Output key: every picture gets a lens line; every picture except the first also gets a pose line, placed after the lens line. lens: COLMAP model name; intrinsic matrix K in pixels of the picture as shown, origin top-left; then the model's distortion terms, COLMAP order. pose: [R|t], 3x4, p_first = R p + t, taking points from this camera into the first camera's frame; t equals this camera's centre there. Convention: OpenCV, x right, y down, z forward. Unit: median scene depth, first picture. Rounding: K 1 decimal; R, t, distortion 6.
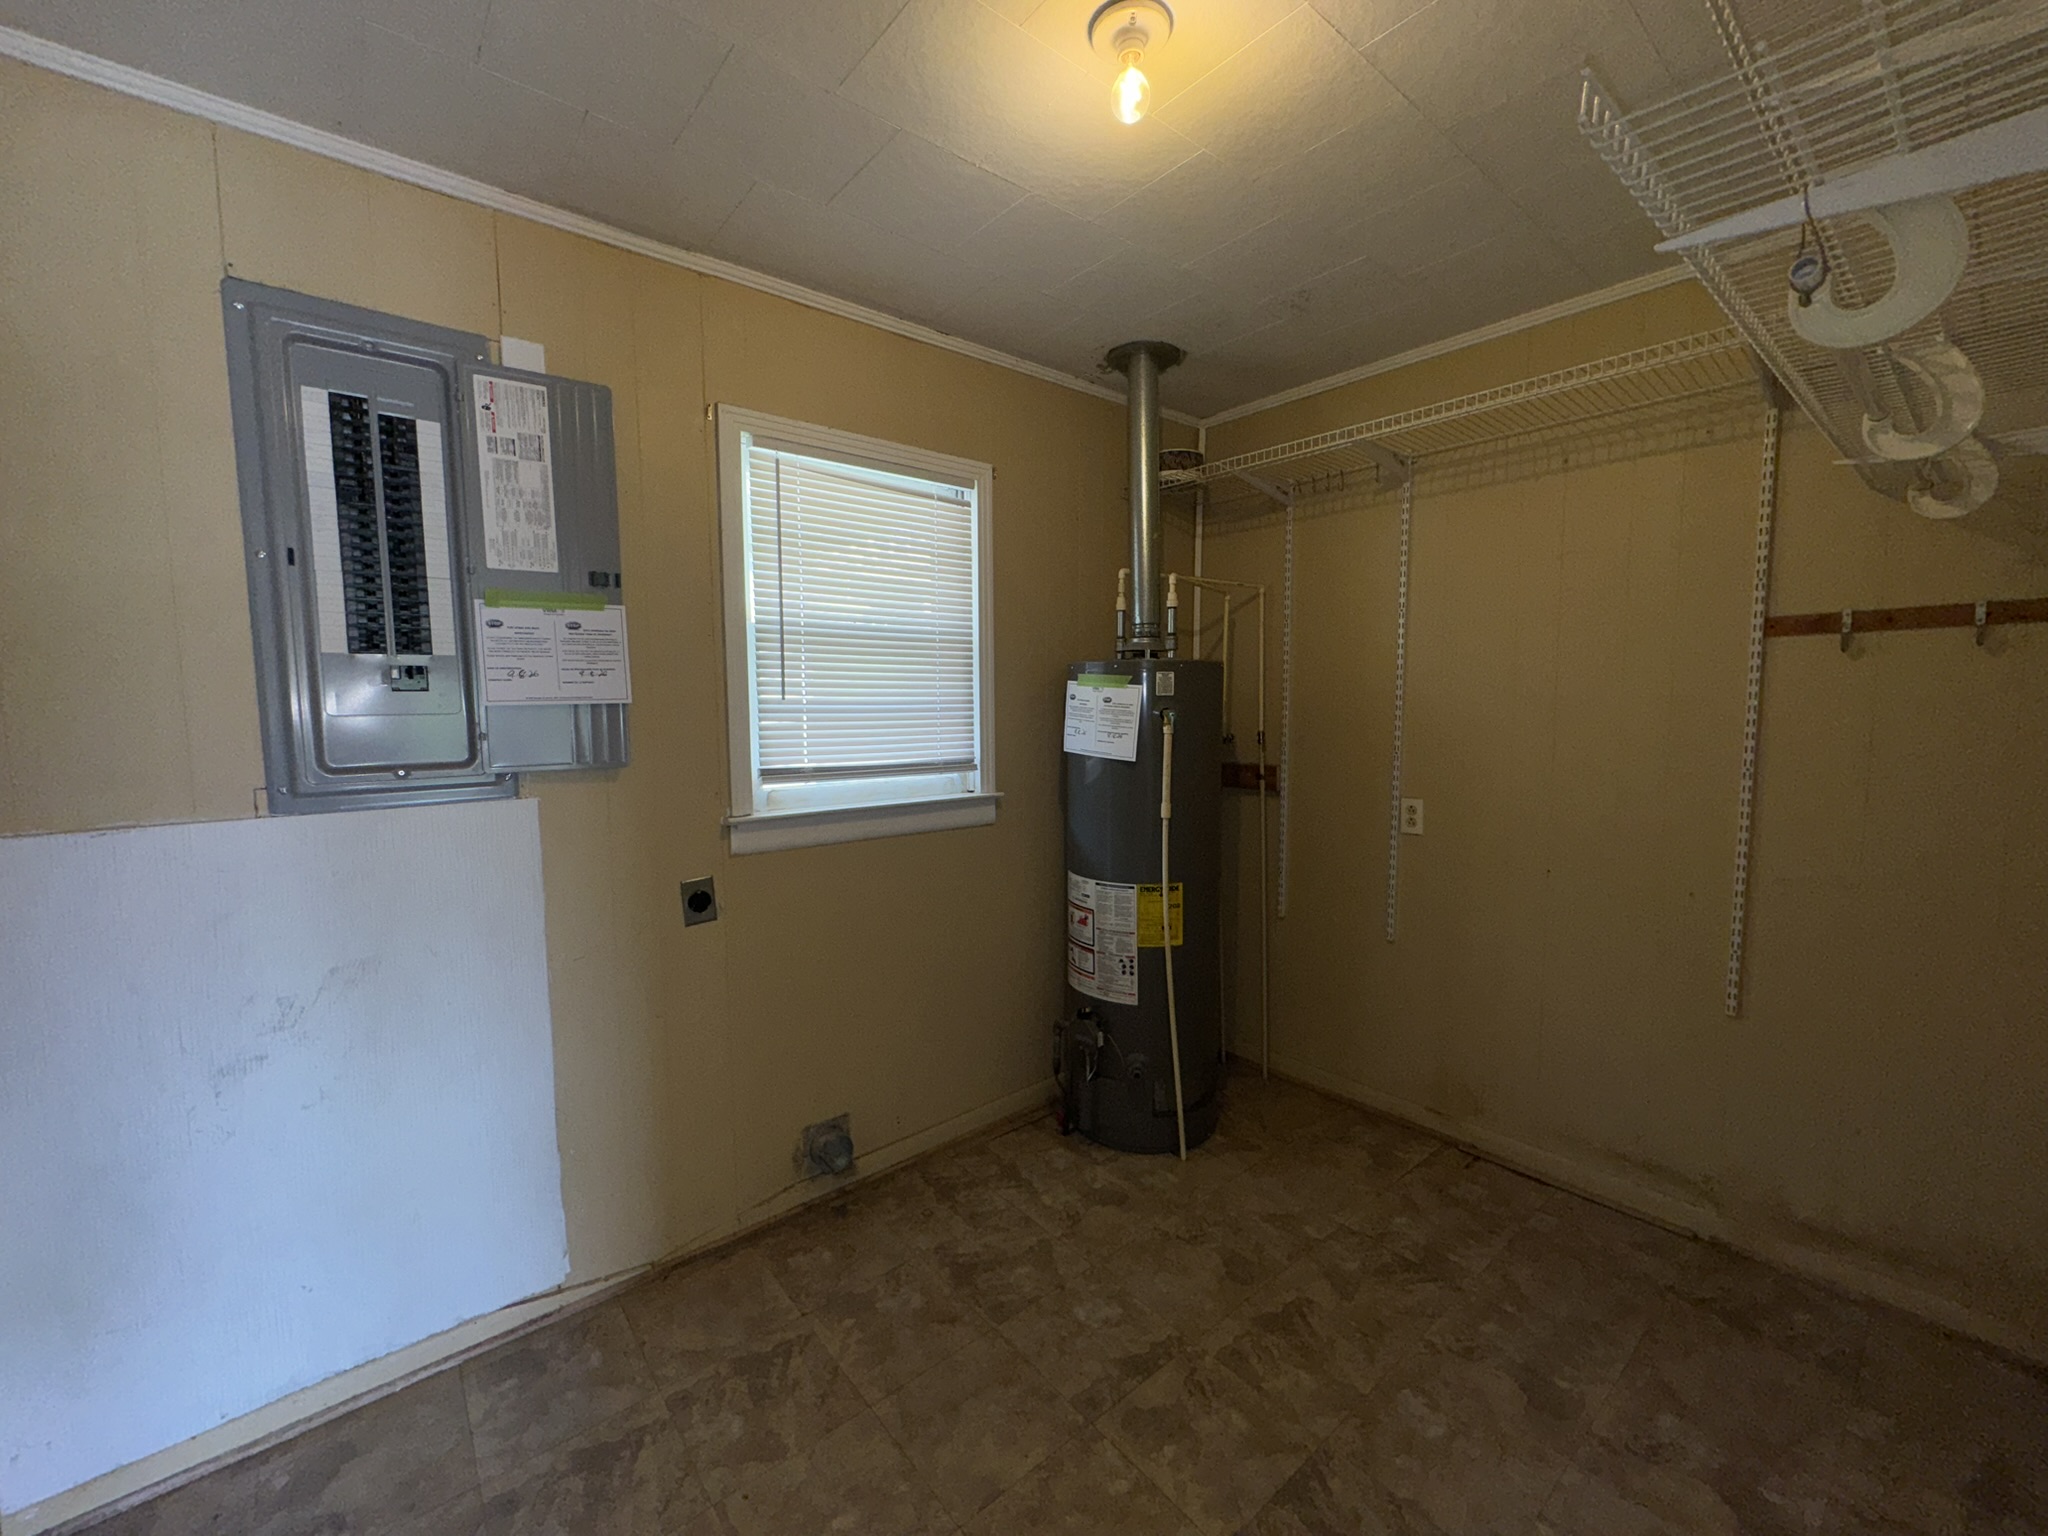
lens RADIAL K [[817.2, 0, 1022.3], [0, 817.2, 773.0], [0, 0, 1]] dist [0.000512, 0.000020]
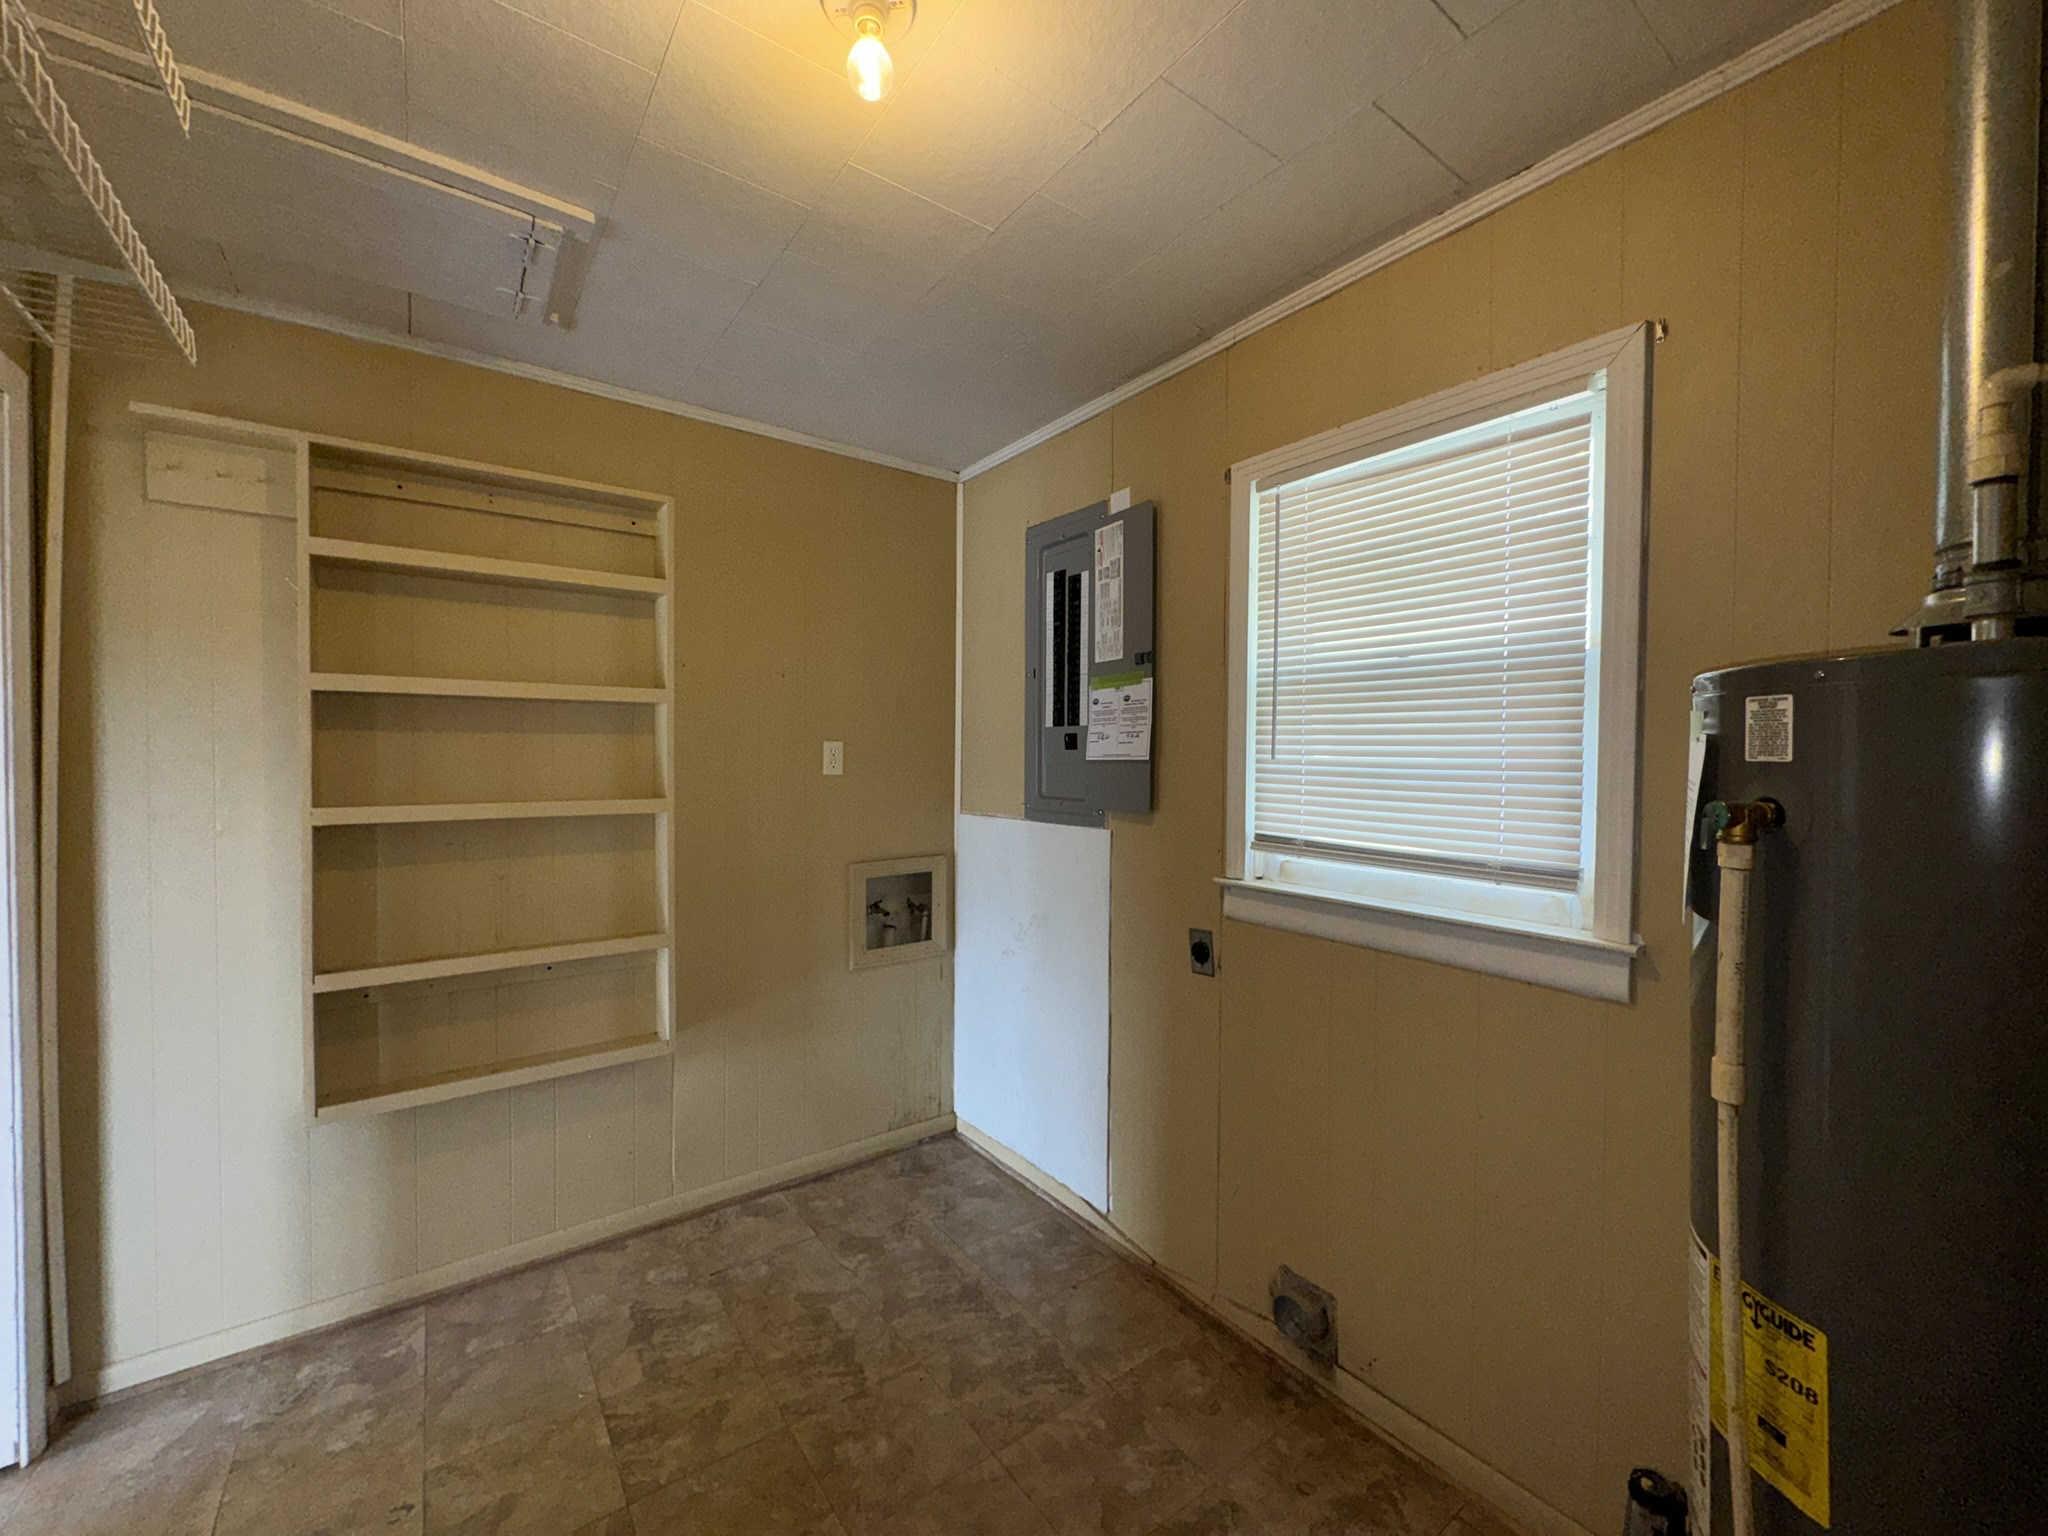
lens RADIAL K [[817.2, 0, 1022.3], [0, 817.2, 773.0], [0, 0, 1]] dist [0.000512, 0.000020]
pose [[-0.060289, 0.029807, -0.997736, 0.721785], [-0.097484, 0.994600, 0.035604, -0.093454], [0.993409, 0.099410, -0.057058, 0.914976]]
